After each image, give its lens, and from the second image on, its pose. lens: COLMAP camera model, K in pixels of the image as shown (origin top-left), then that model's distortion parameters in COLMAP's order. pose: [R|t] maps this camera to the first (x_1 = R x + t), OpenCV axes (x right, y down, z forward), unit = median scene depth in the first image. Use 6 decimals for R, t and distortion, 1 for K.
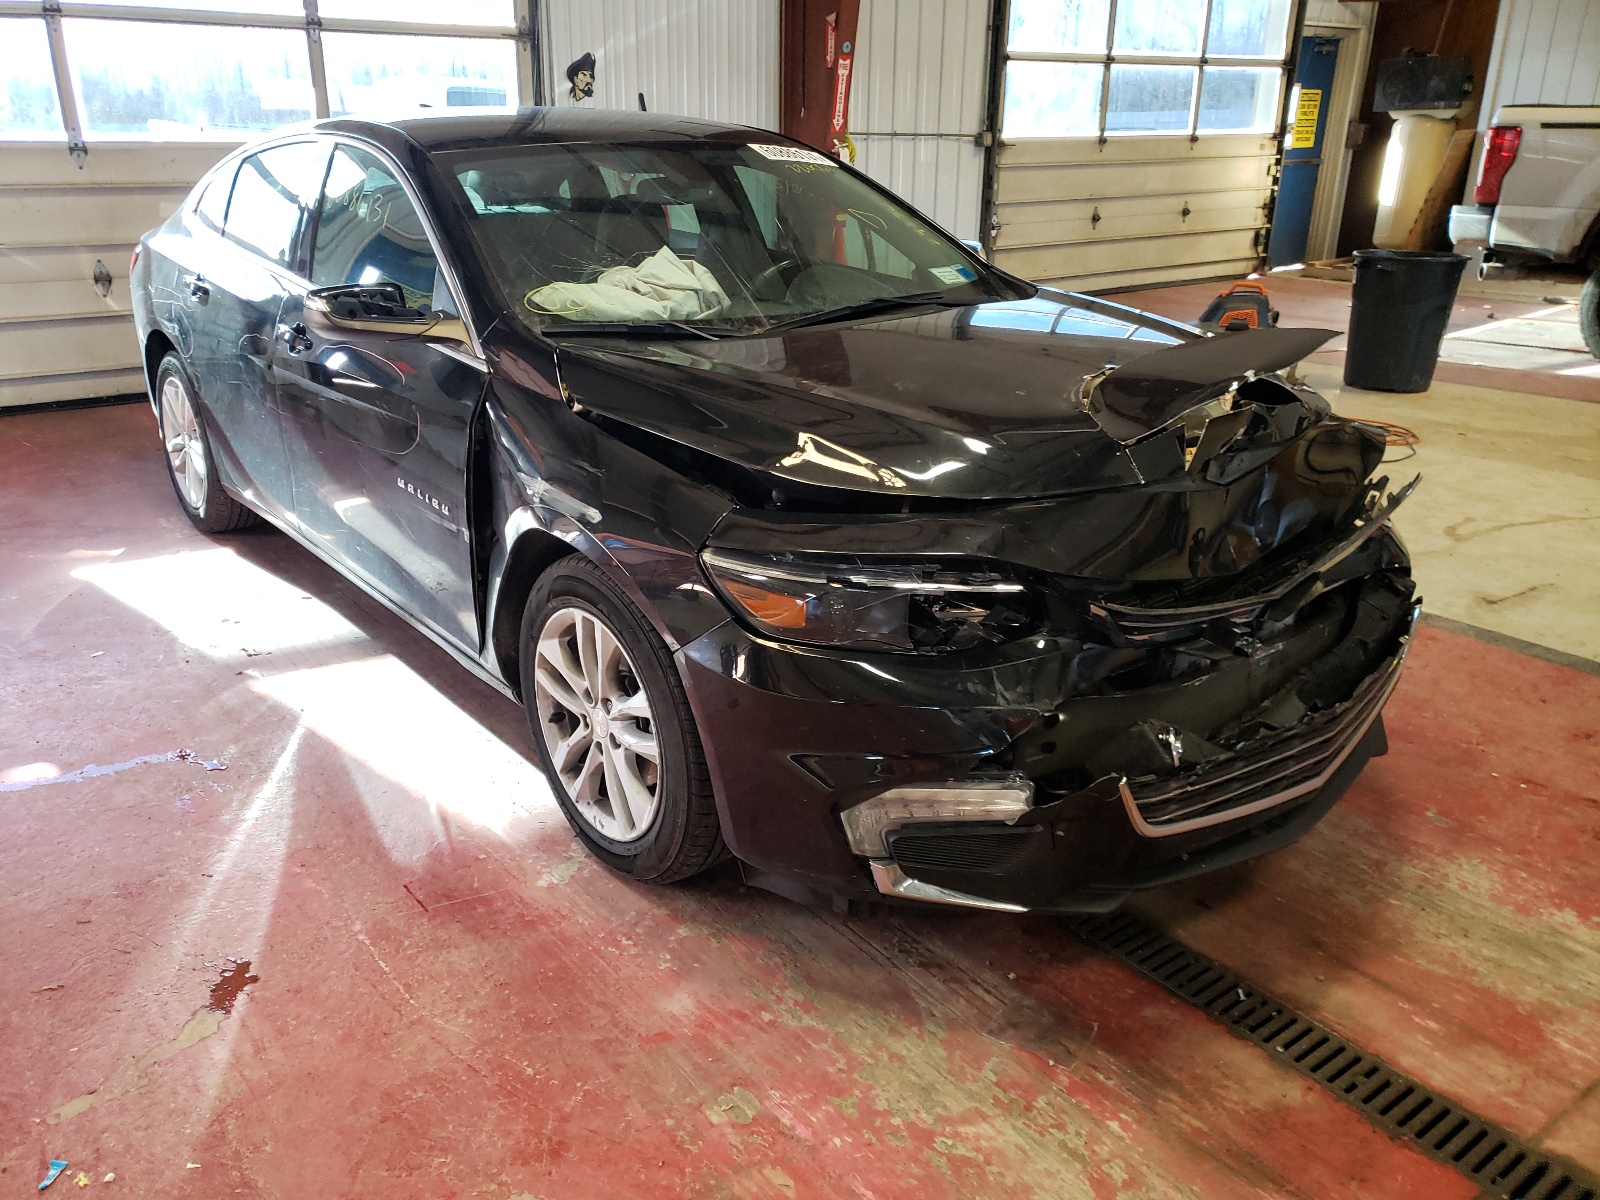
lens RADIAL K [[1331.9, 0, 800.5], [0, 1331.9, 609.2], [0, 0, 1]] dist [0.012202, 0.008576]
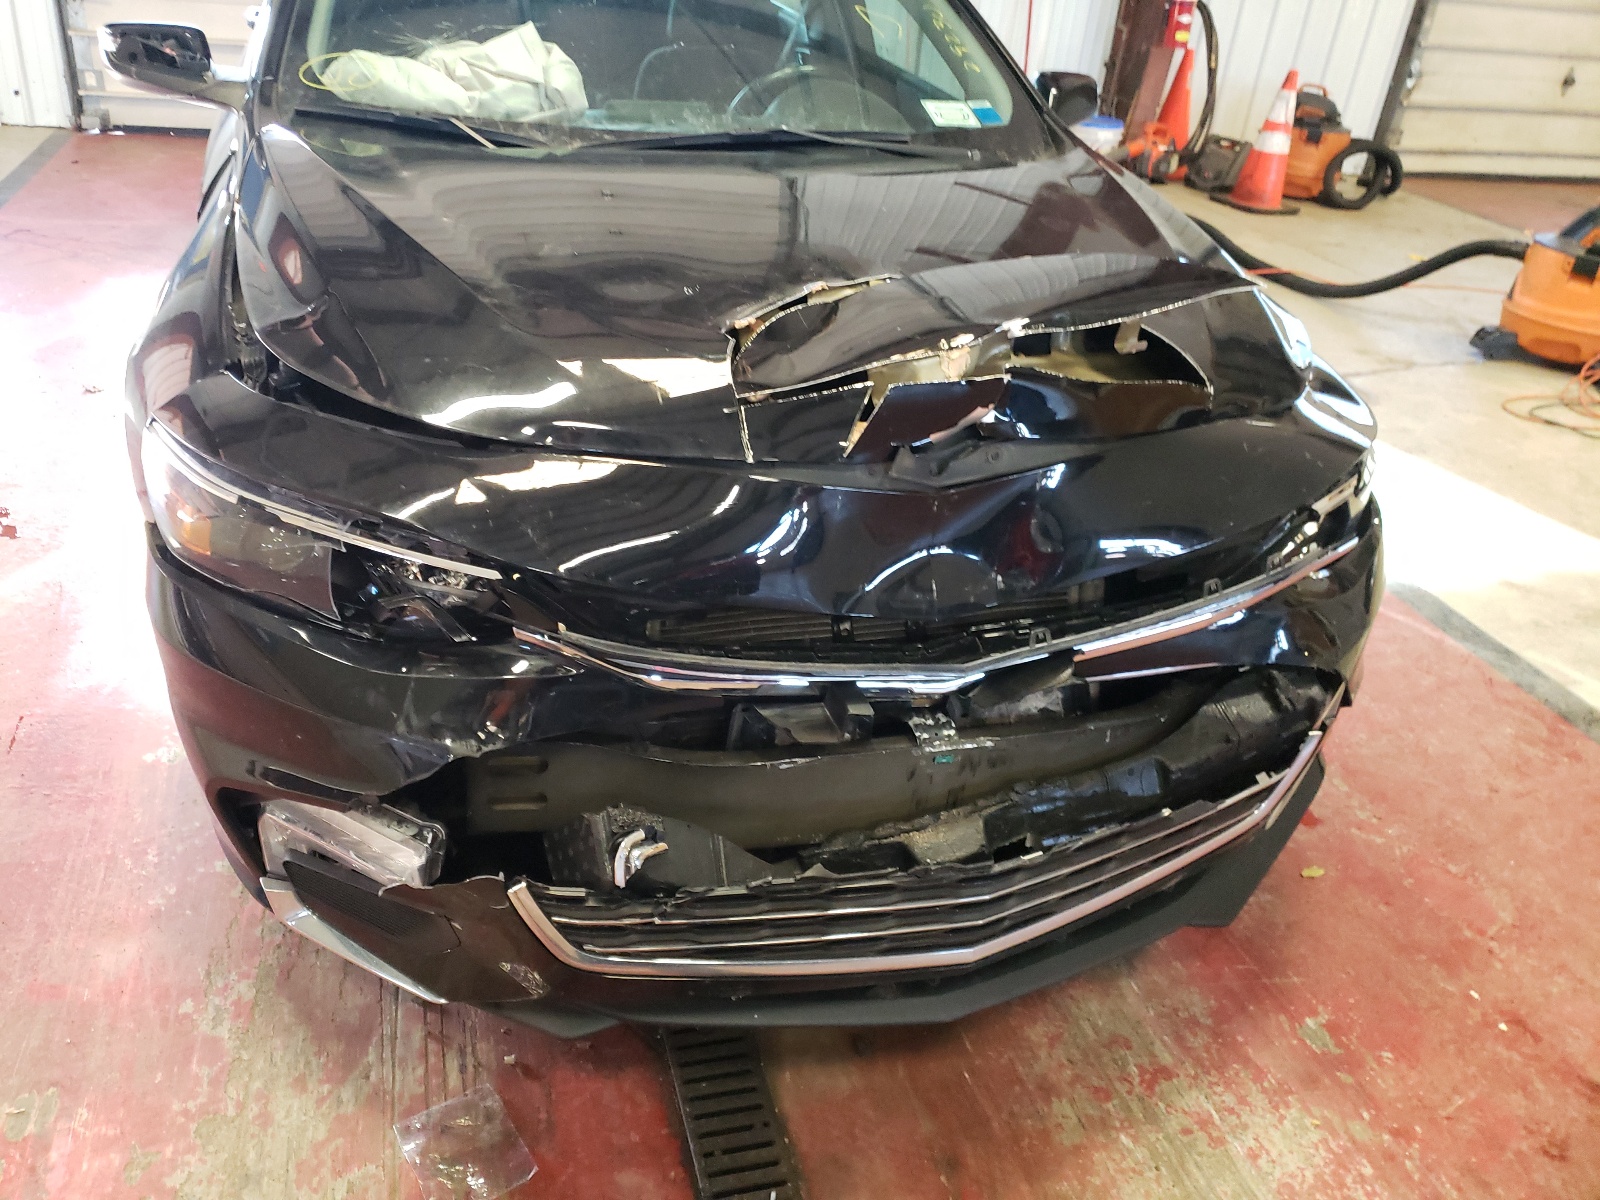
lens RADIAL K [[1331.9, 0, 796.7], [0, 1331.9, 590.0], [0, 0, 1]] dist [0.012202, 0.008576]
pose [[0.919162, 0.249162, -0.305055, 0.390337], [-0.210173, 0.965276, 0.155142, -0.109766], [0.333118, -0.078486, 0.939613, 0.301559]]
